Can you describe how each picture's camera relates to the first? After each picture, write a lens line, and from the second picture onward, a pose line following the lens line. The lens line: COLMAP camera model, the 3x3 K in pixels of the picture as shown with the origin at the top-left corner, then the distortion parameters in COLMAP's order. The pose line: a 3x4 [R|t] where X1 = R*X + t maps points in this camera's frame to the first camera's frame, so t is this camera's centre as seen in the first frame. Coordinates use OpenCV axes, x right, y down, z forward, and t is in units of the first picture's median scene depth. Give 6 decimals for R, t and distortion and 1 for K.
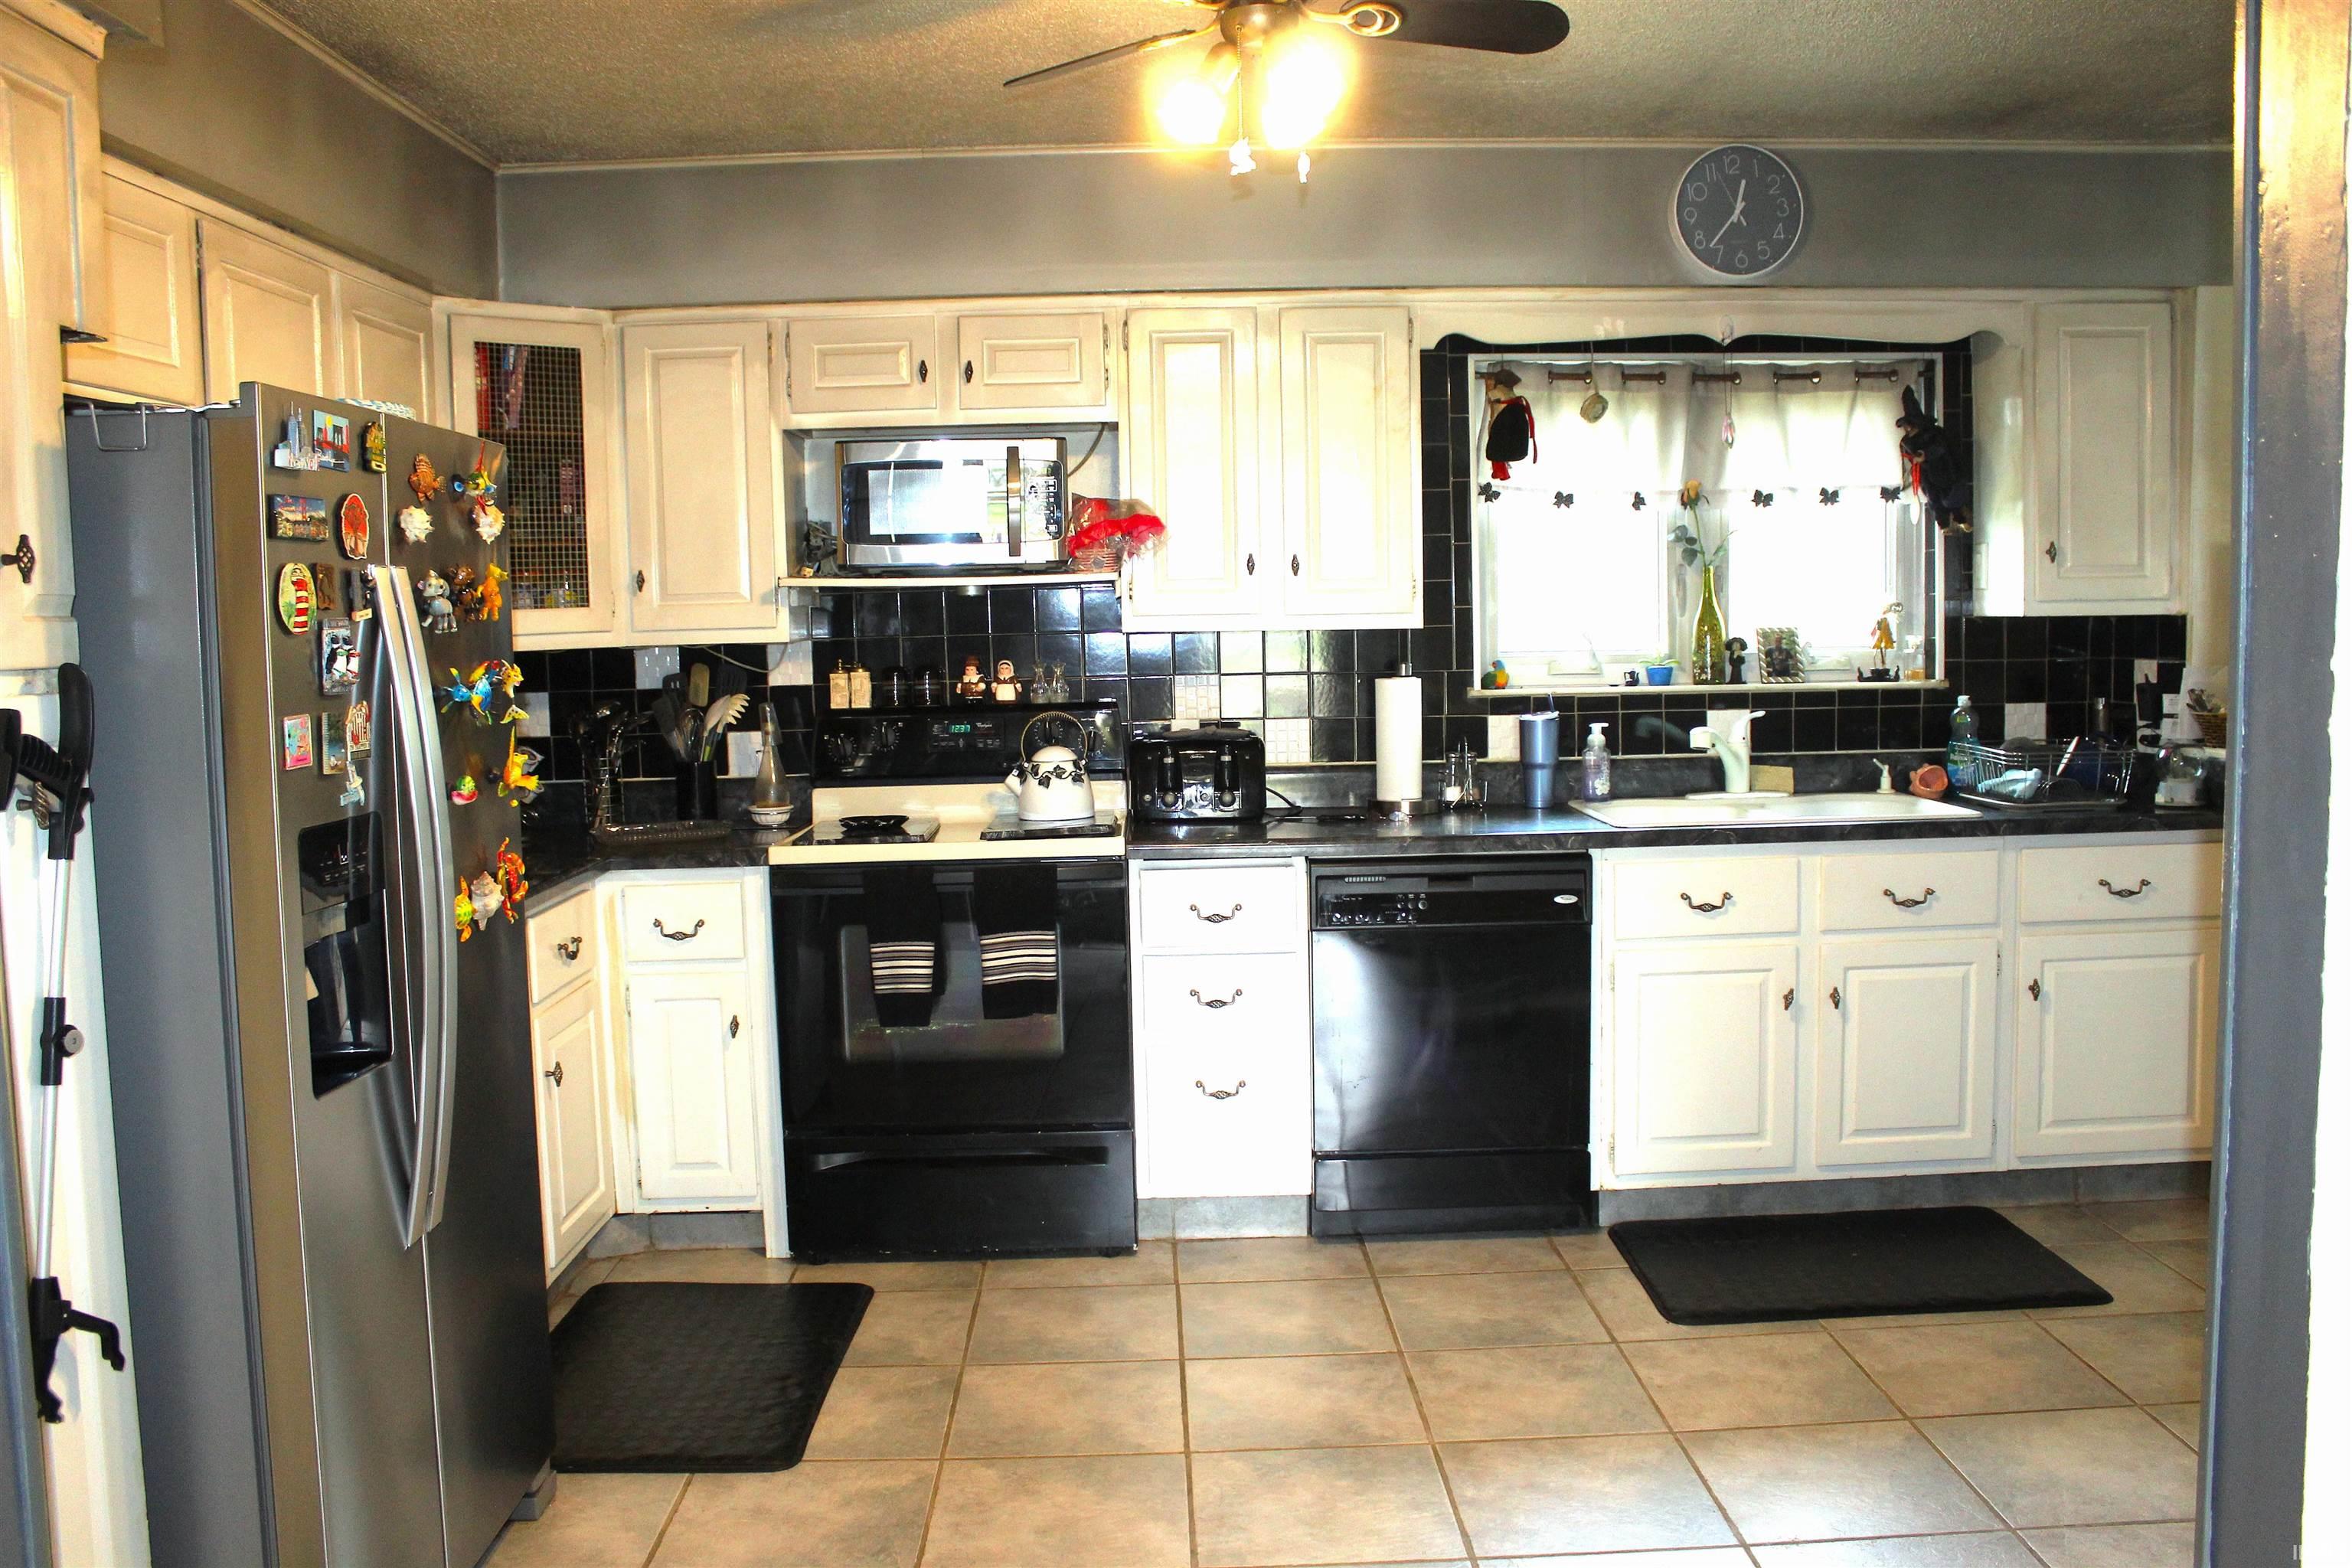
lens RADIAL K [[1963.7, 0, 1181.3], [0, 1963.7, 784.1], [0, 0, 1]] dist [-0.168062, 0.153276]
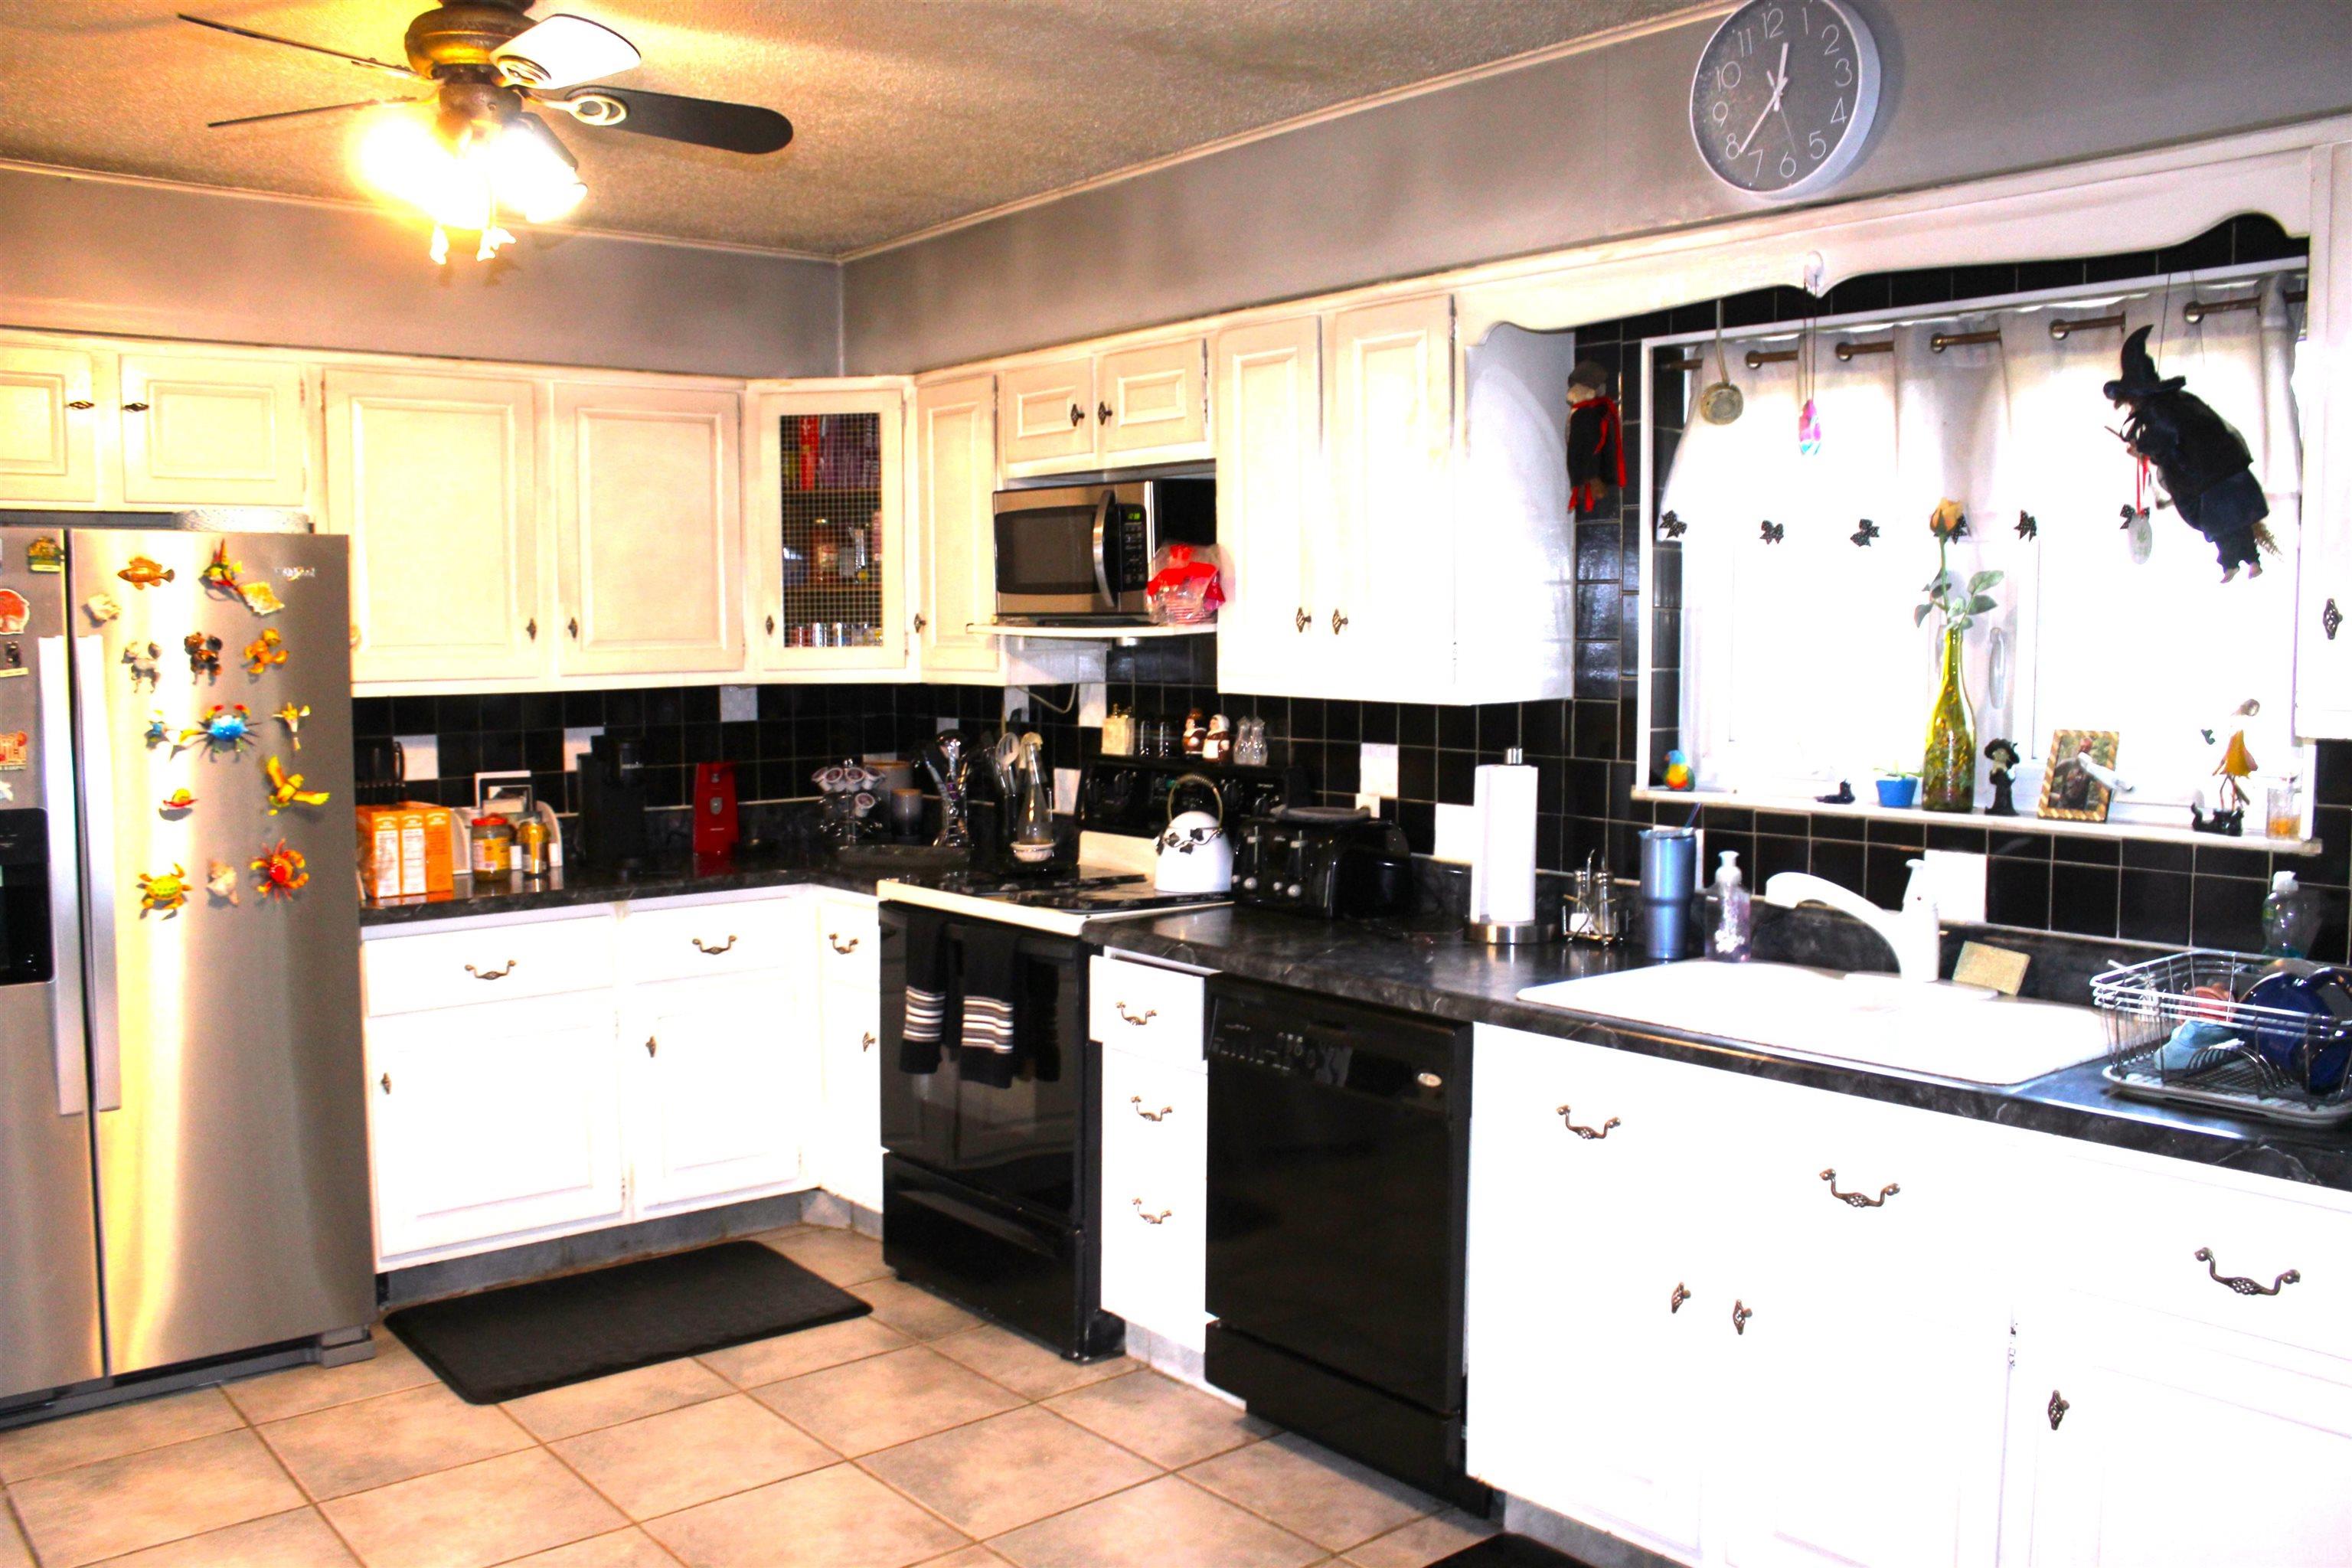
lens RADIAL K [[1963.7, 0, 1181.3], [0, 1963.7, 784.1], [0, 0, 1]] dist [-0.168062, 0.153276]
pose [[0.622002, 0.083513, -0.778549, 0.685925], [-0.080529, 0.995846, 0.042485, -0.075022], [0.778864, 0.036270, 0.626144, 0.440400]]
